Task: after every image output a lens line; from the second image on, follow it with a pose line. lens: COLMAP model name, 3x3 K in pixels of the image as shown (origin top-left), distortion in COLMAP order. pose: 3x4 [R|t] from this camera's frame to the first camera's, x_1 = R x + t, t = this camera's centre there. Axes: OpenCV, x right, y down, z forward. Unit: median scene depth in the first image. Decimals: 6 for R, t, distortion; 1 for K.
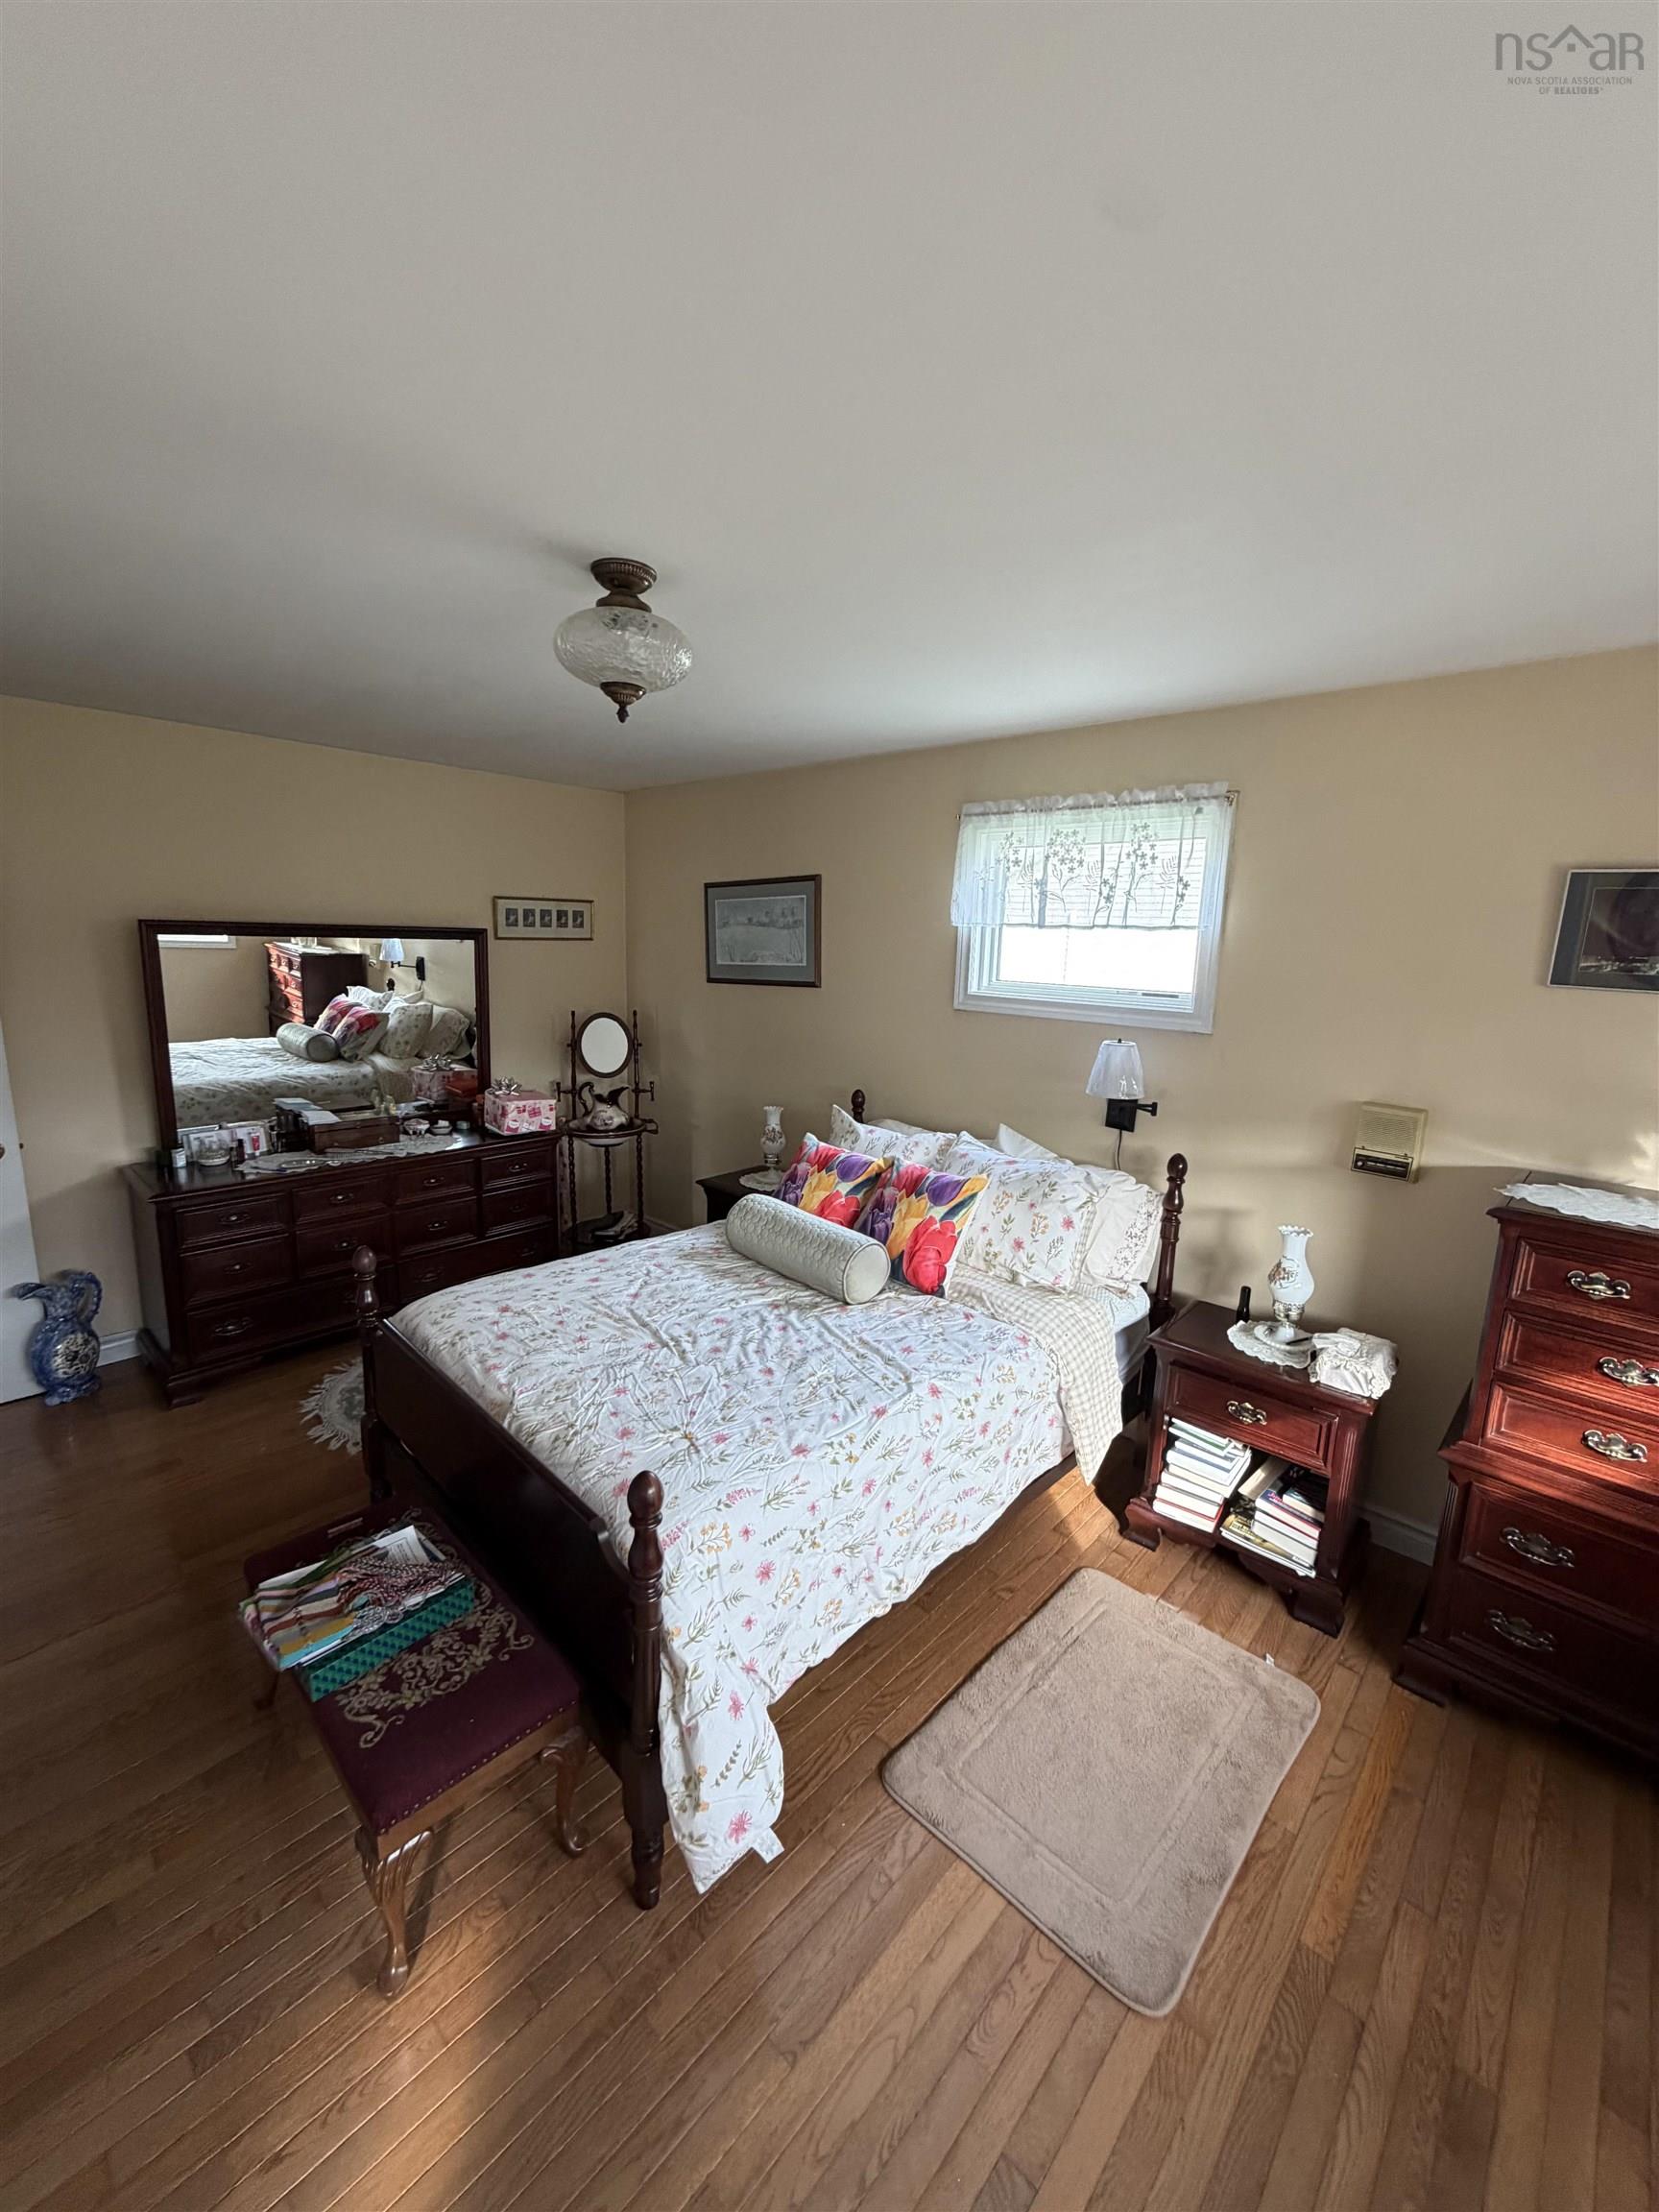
lens RADIAL K [[881.1, 0, 828.5], [0, 881.1, 1098.7], [0, 0, 1]] dist [-0.002459, 0.000801]
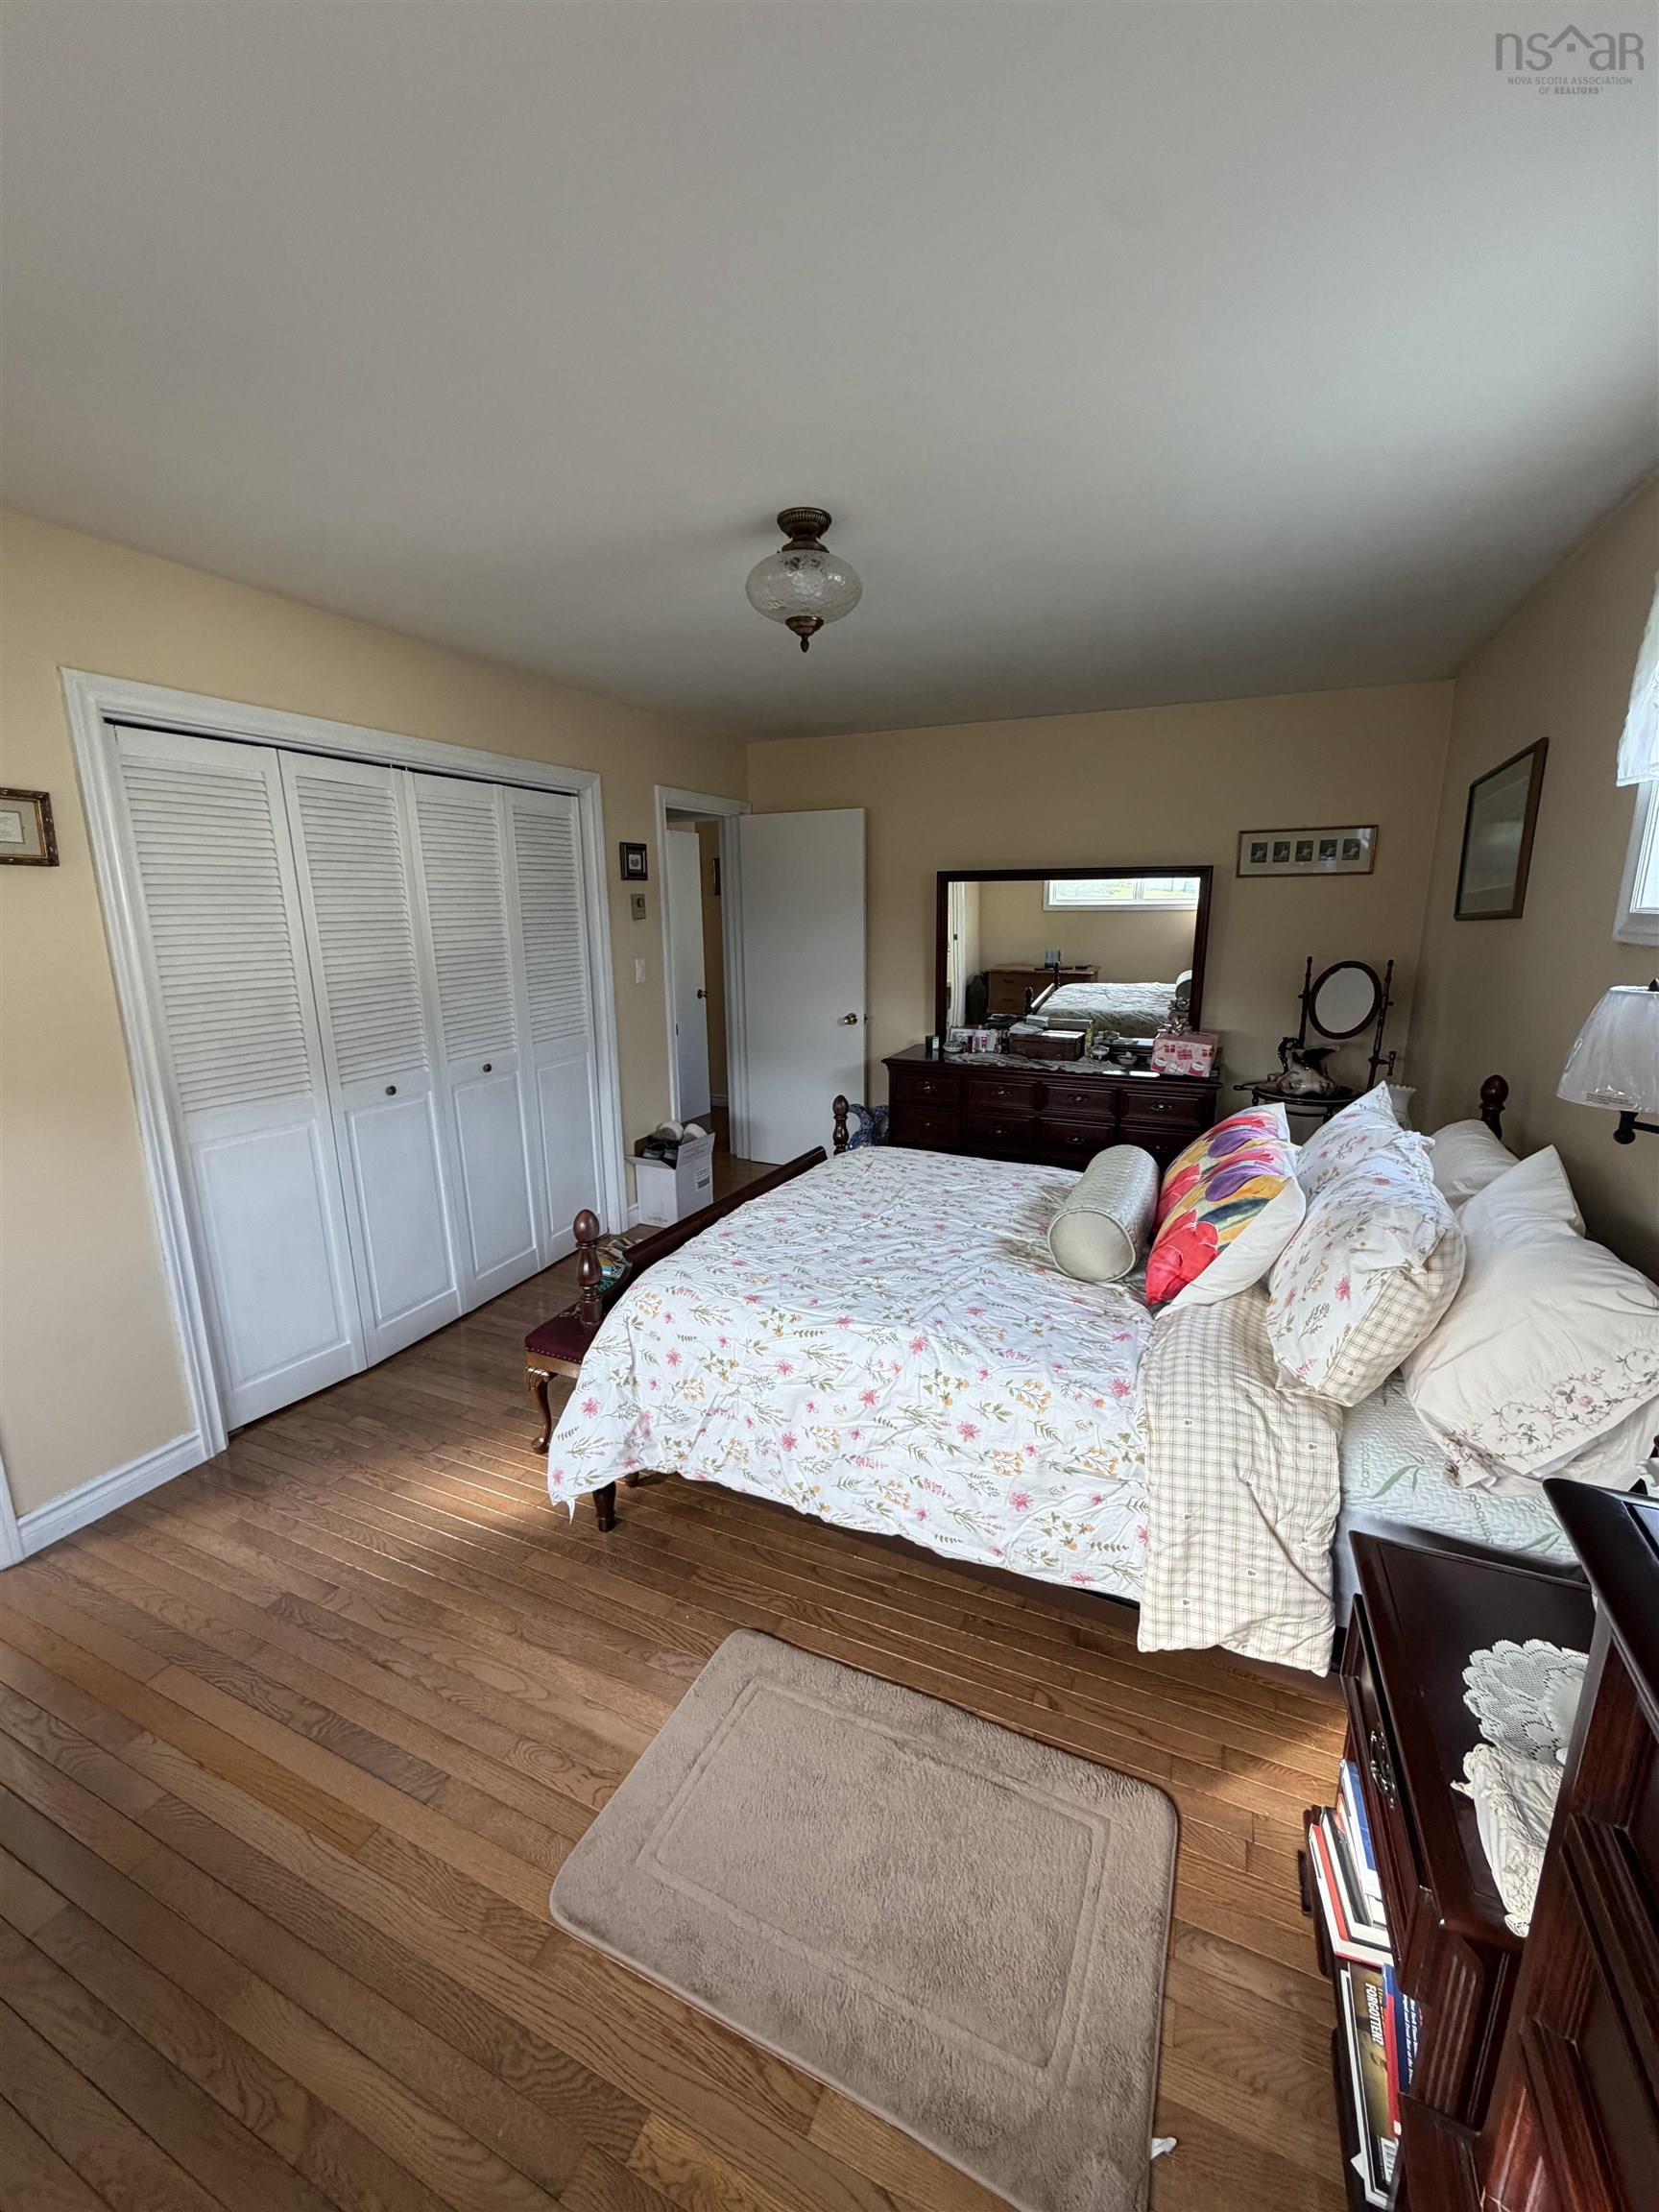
lens RADIAL K [[881.1, 0, 828.5], [0, 881.1, 1098.7], [0, 0, 1]] dist [-0.002459, 0.000801]
pose [[0.318901, 0.174163, -0.931649, 0.697094], [-0.158367, 0.978944, 0.128795, 0.000771], [0.934463, 0.106470, 0.339768, 0.494208]]
